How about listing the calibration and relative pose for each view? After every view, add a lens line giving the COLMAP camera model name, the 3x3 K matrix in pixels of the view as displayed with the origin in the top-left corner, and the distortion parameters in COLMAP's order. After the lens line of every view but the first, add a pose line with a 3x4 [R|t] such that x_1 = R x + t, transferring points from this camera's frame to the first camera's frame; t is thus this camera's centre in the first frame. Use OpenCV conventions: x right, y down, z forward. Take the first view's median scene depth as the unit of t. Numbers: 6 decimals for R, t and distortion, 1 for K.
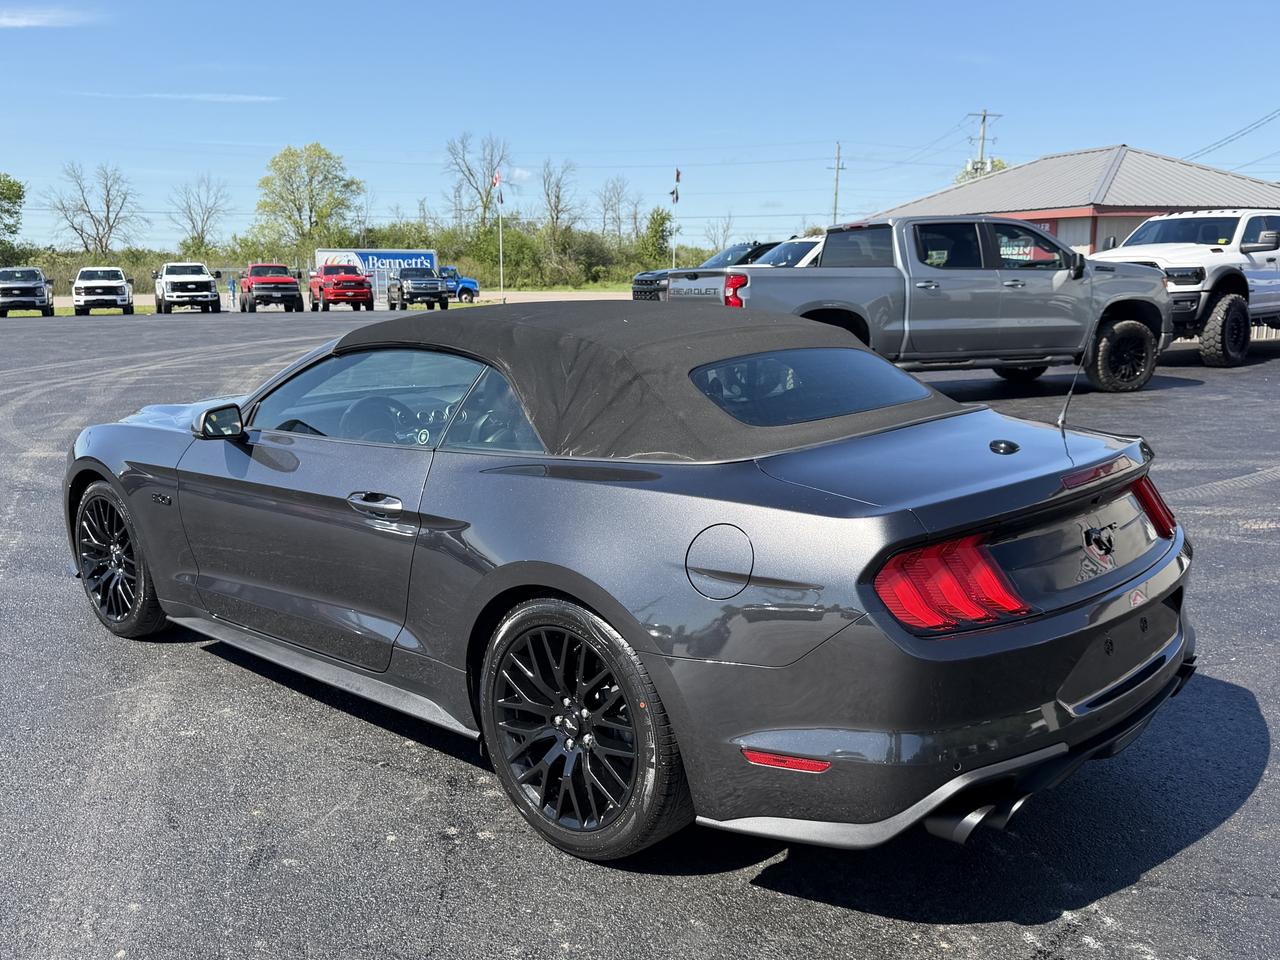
lens RADIAL K [[1129.8, 0, 647.2], [0, 1129.8, 513.1], [0, 0, 1]] dist [0.008406, -0.034731]
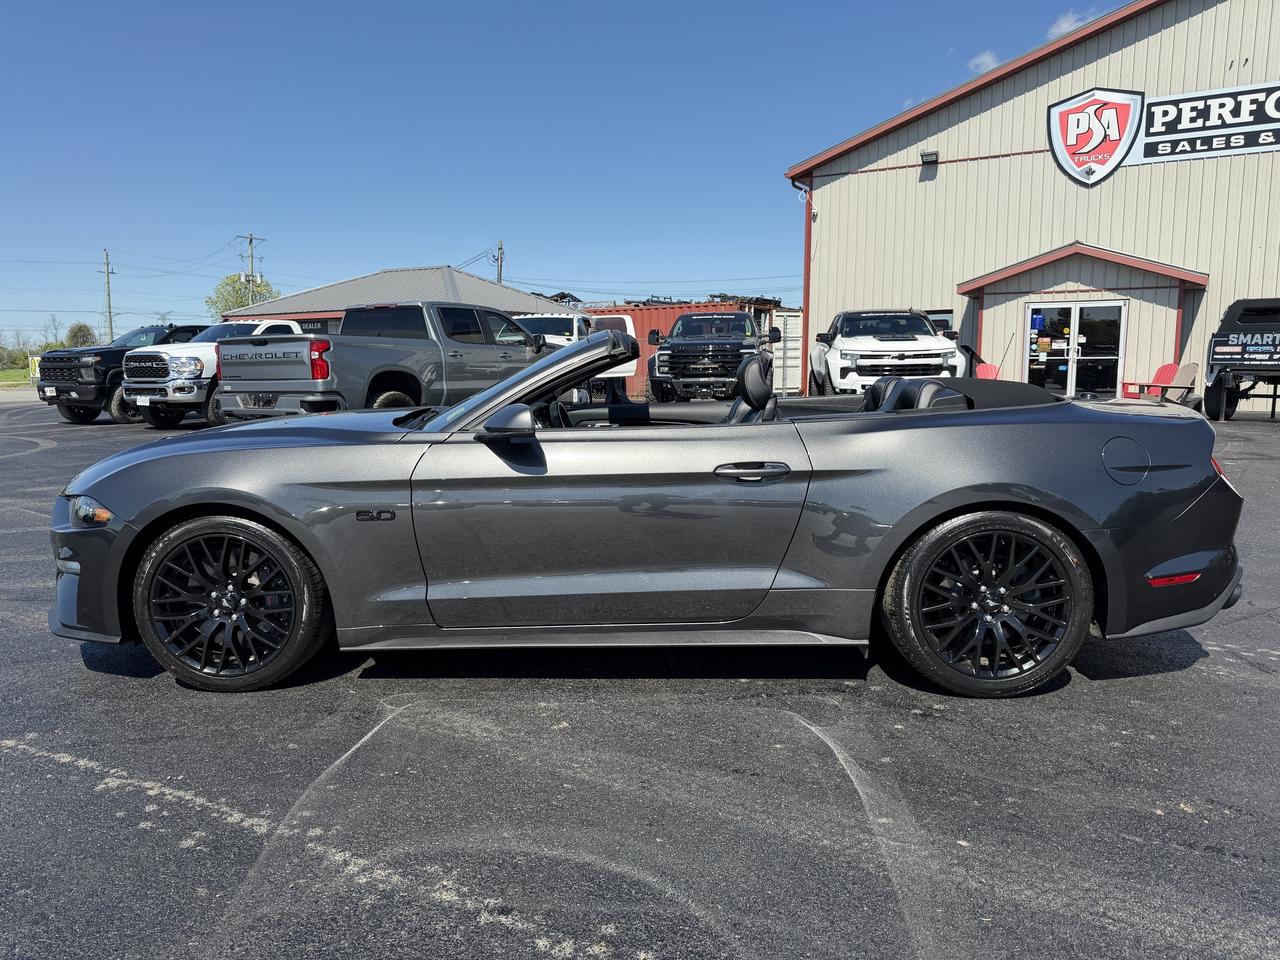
lens RADIAL K [[903.0, 0, 643.7], [0, 903.0, 463.4], [0, 0, 1]] dist [0.005632, -0.016724]
pose [[0.752289, -0.062682, 0.655845, -0.695034], [0.131038, 0.989811, -0.055706, 0.016985], [-0.645671, 0.127848, 0.752837, 0.272783]]
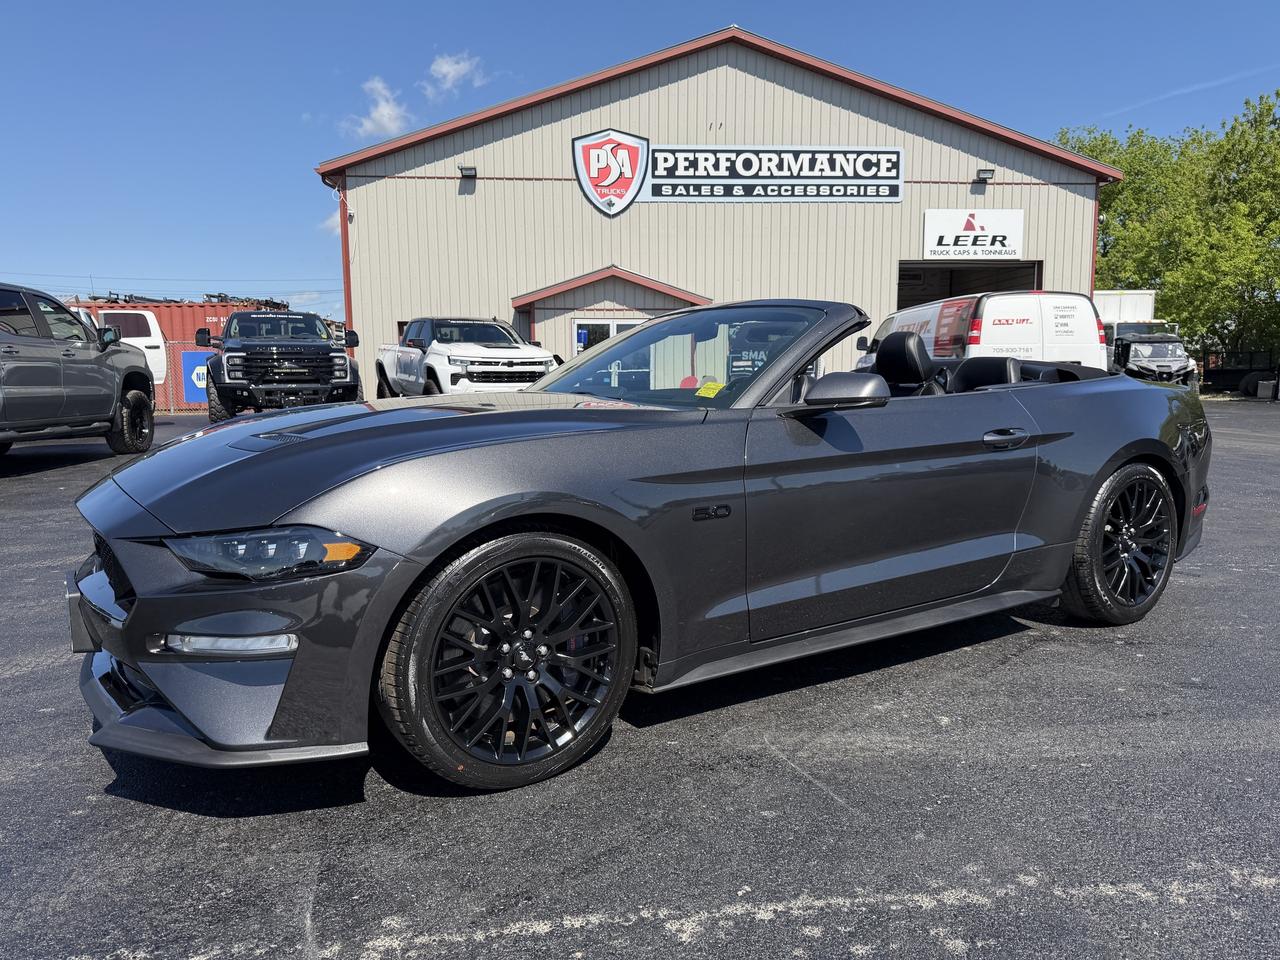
lens RADIAL K [[882.3, 0, 635.8], [0, 882.3, 484.1], [0, 0, 1]] dist [0.096298, -0.159890]
pose [[0.253497, -0.102533, 0.961887, -0.926401], [0.198491, 0.978721, 0.052017, -0.061814], [-0.946753, 0.177739, 0.268454, 0.820596]]
